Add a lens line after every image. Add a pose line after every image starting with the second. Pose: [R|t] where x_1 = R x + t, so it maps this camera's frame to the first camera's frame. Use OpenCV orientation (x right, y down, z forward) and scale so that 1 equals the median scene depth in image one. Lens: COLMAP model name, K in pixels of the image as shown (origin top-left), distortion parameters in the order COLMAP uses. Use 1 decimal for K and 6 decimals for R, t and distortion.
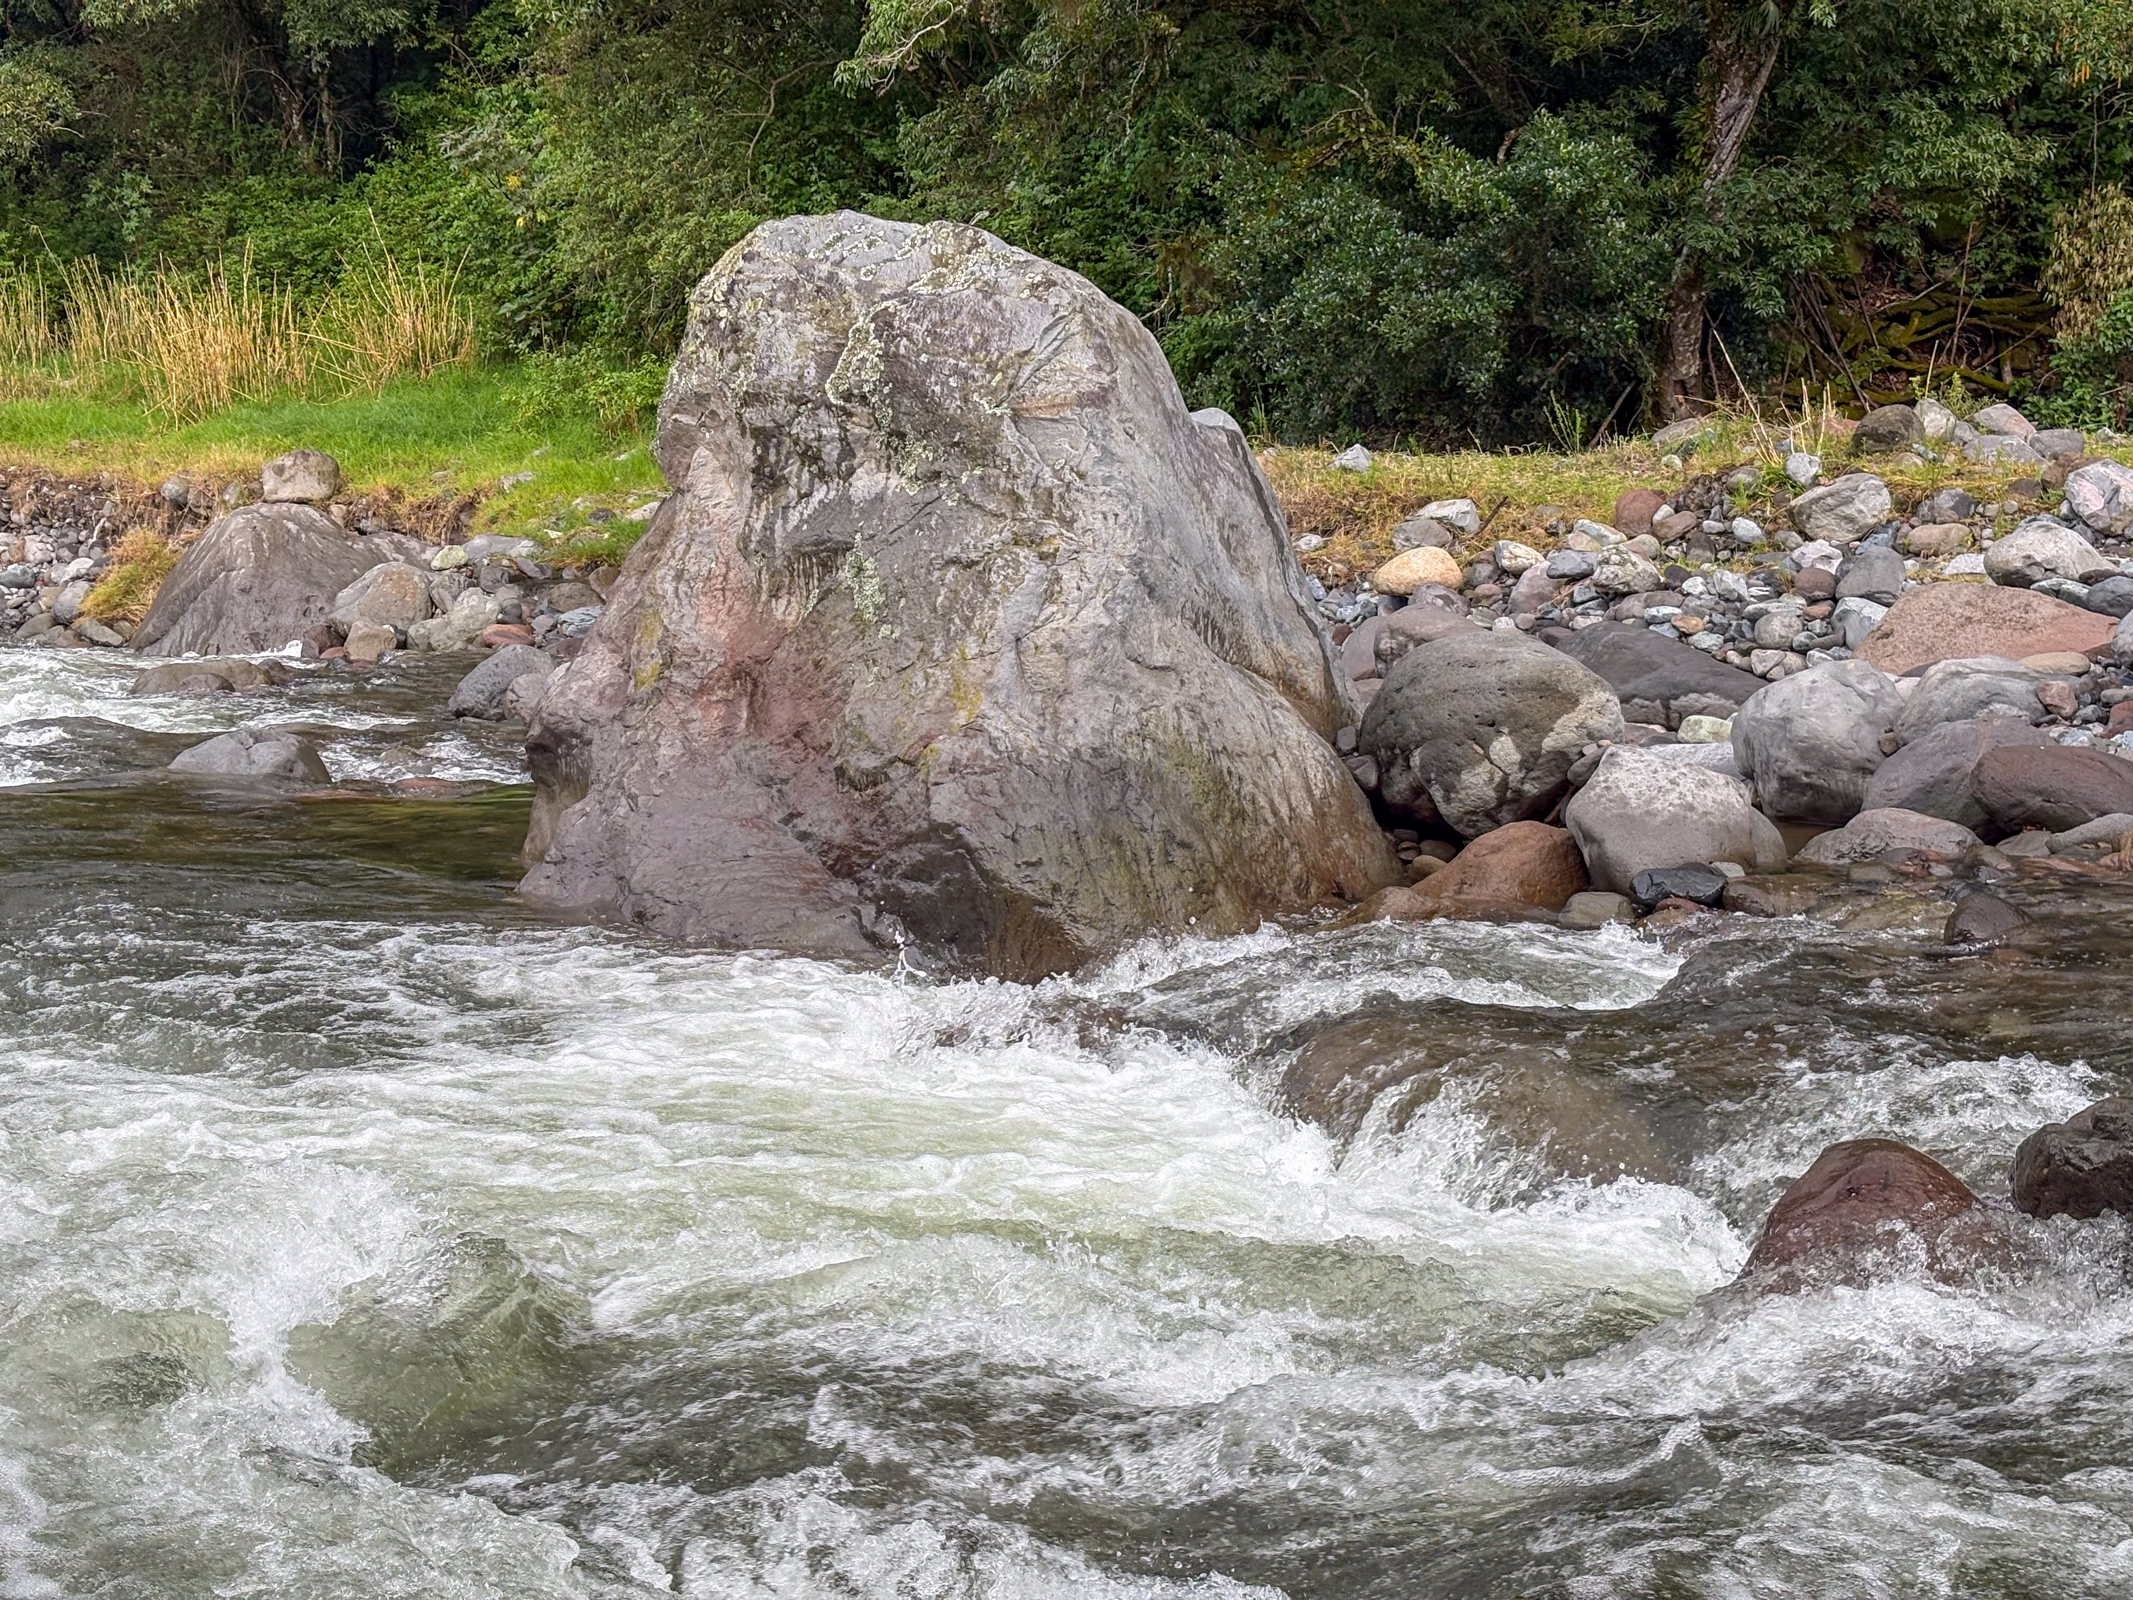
lens RADIAL K [[3210.8, 0, 1066.8], [0, 3210.8, 808.4], [0, 0, 1]] dist [0.078626, 0.000000]
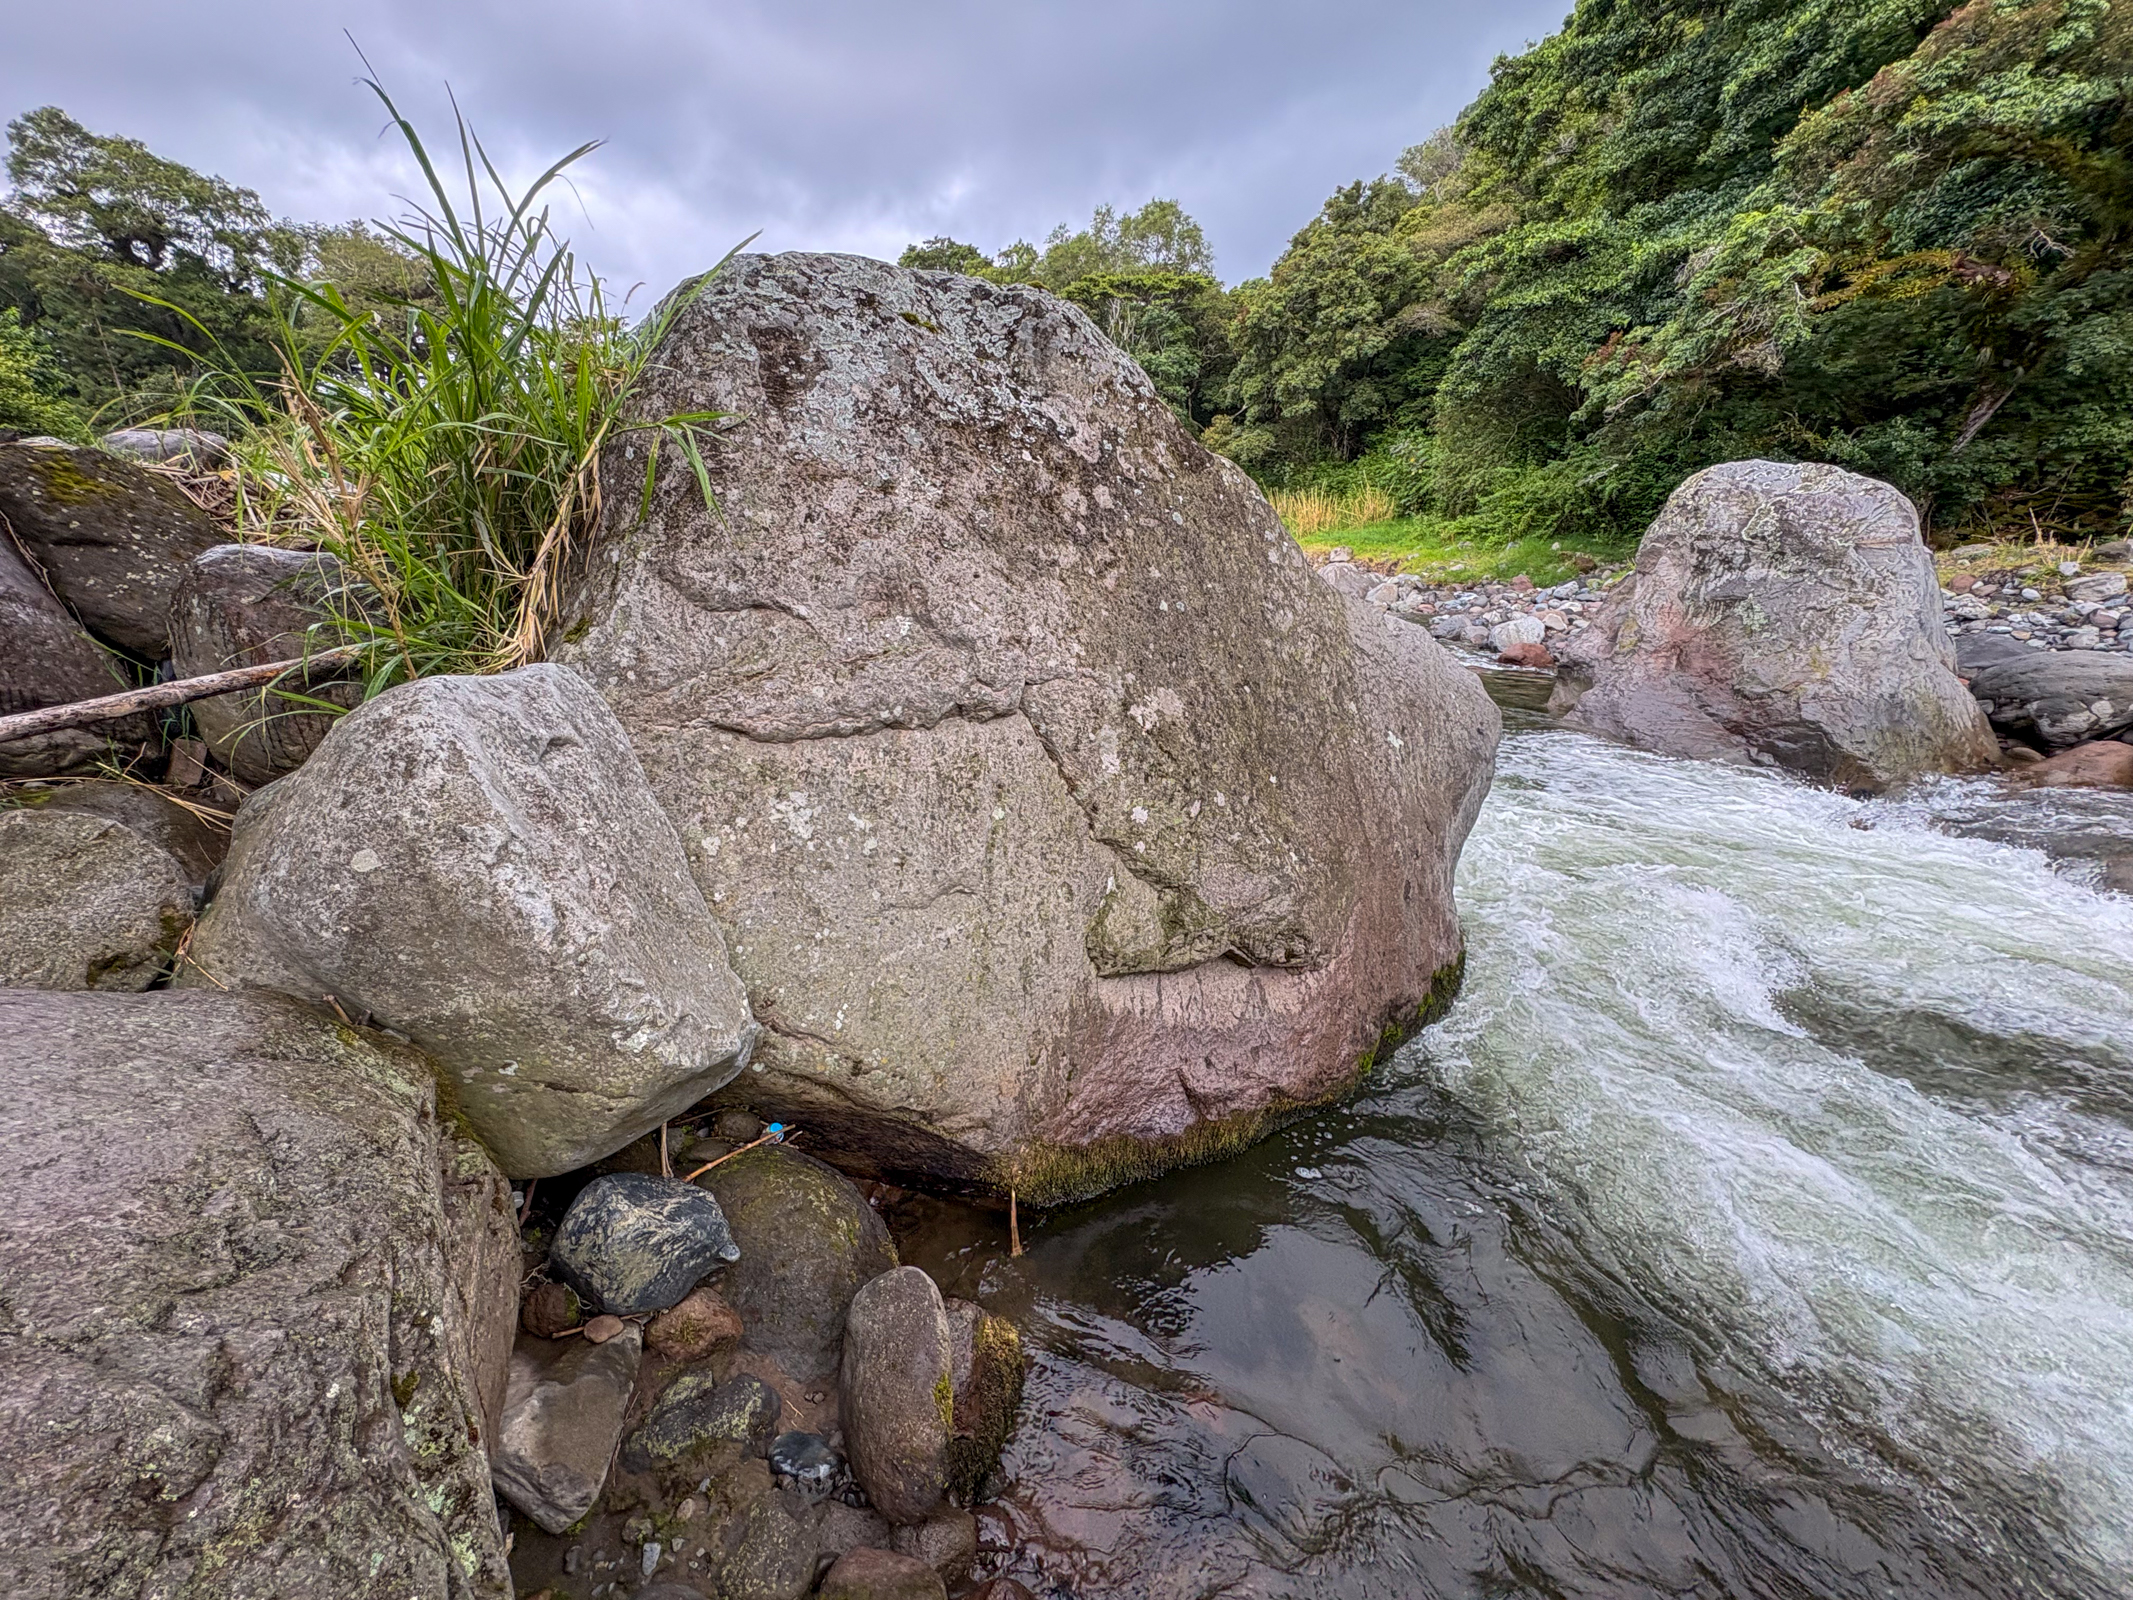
lens RADIAL K [[858.9, 0, 1058.1], [0, 858.9, 789.8], [0, 0, 1]] dist [0.000218, -0.000224]
pose [[0.886971, 0.141556, -0.439595, -0.222946], [-0.065187, 0.980711, 0.184275, -0.023636], [0.457201, -0.134791, 0.879090, 0.143661]]
